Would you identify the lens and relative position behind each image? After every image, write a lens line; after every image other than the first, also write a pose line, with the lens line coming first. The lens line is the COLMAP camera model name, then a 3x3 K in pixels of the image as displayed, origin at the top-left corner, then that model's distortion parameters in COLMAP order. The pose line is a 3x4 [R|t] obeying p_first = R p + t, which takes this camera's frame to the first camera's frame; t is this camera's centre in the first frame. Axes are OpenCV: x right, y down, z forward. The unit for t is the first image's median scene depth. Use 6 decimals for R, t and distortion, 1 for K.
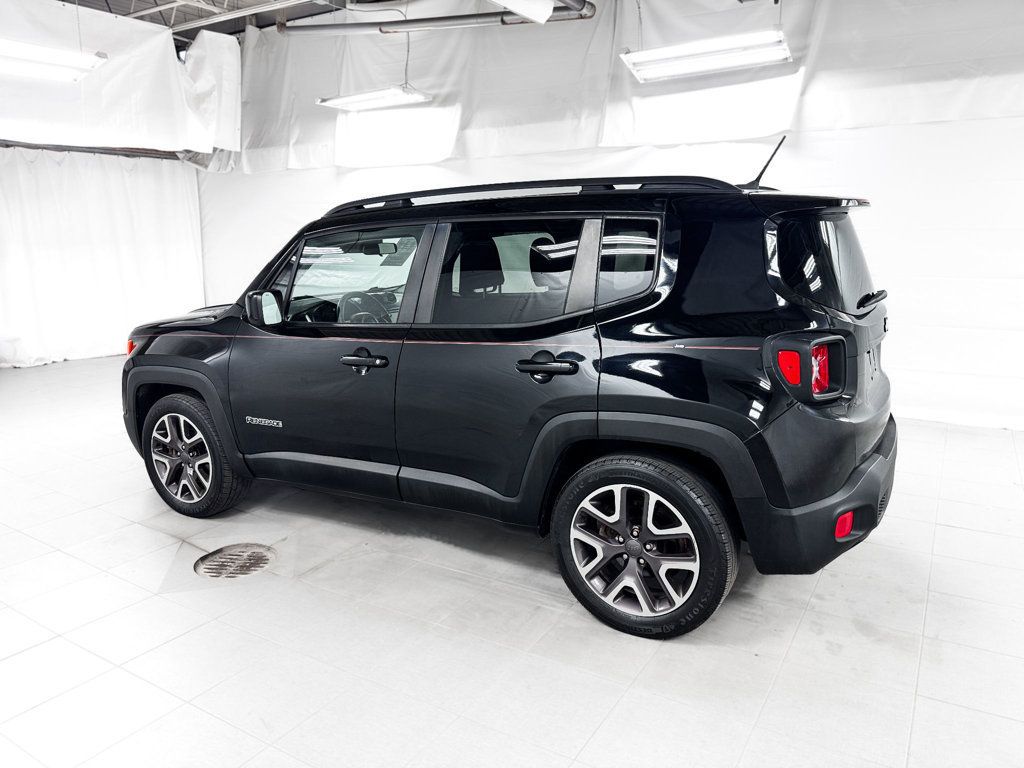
lens RADIAL K [[757.8, 0, 512.0], [0, 757.8, 384.0], [0, 0, 1]] dist [0.007821, -0.010435]
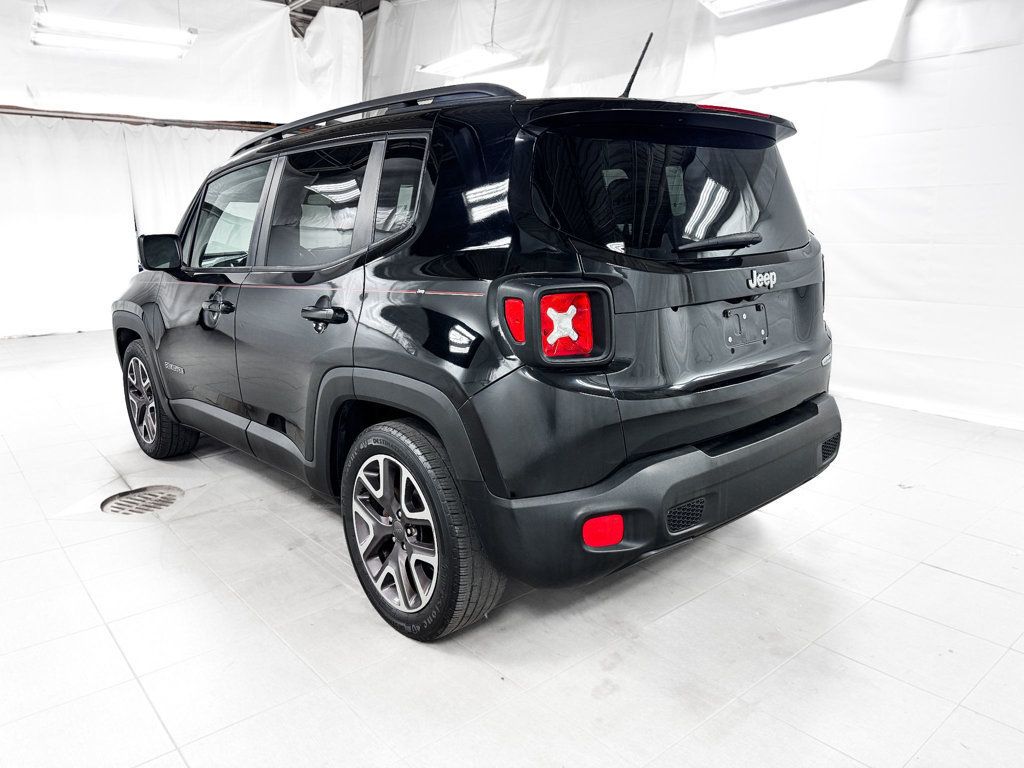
lens RADIAL K [[735.9, 0, 512.0], [0, 735.9, 384.0], [0, 0, 1]] dist [0.018880, -0.007374]
pose [[0.952732, 0.062786, -0.297253, 0.413186], [-0.054264, 0.997847, 0.036844, 0.011349], [0.298926, -0.018972, 0.954088, 0.199360]]
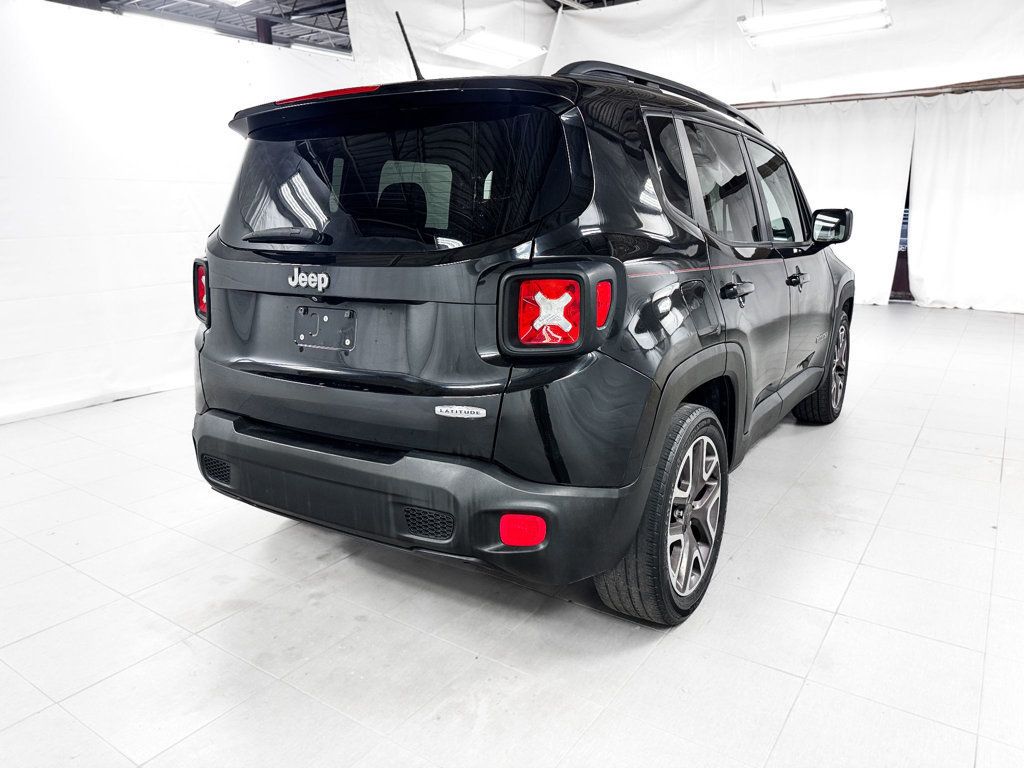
lens RADIAL K [[735.9, 0, 512.0], [0, 735.9, 384.0], [0, 0, 1]] dist [0.018880, -0.007374]
pose [[-0.033049, 0.248172, -0.968152, 0.982818], [-0.186743, 0.950089, 0.249917, -0.157703], [0.981853, 0.189055, 0.014945, 1.004133]]
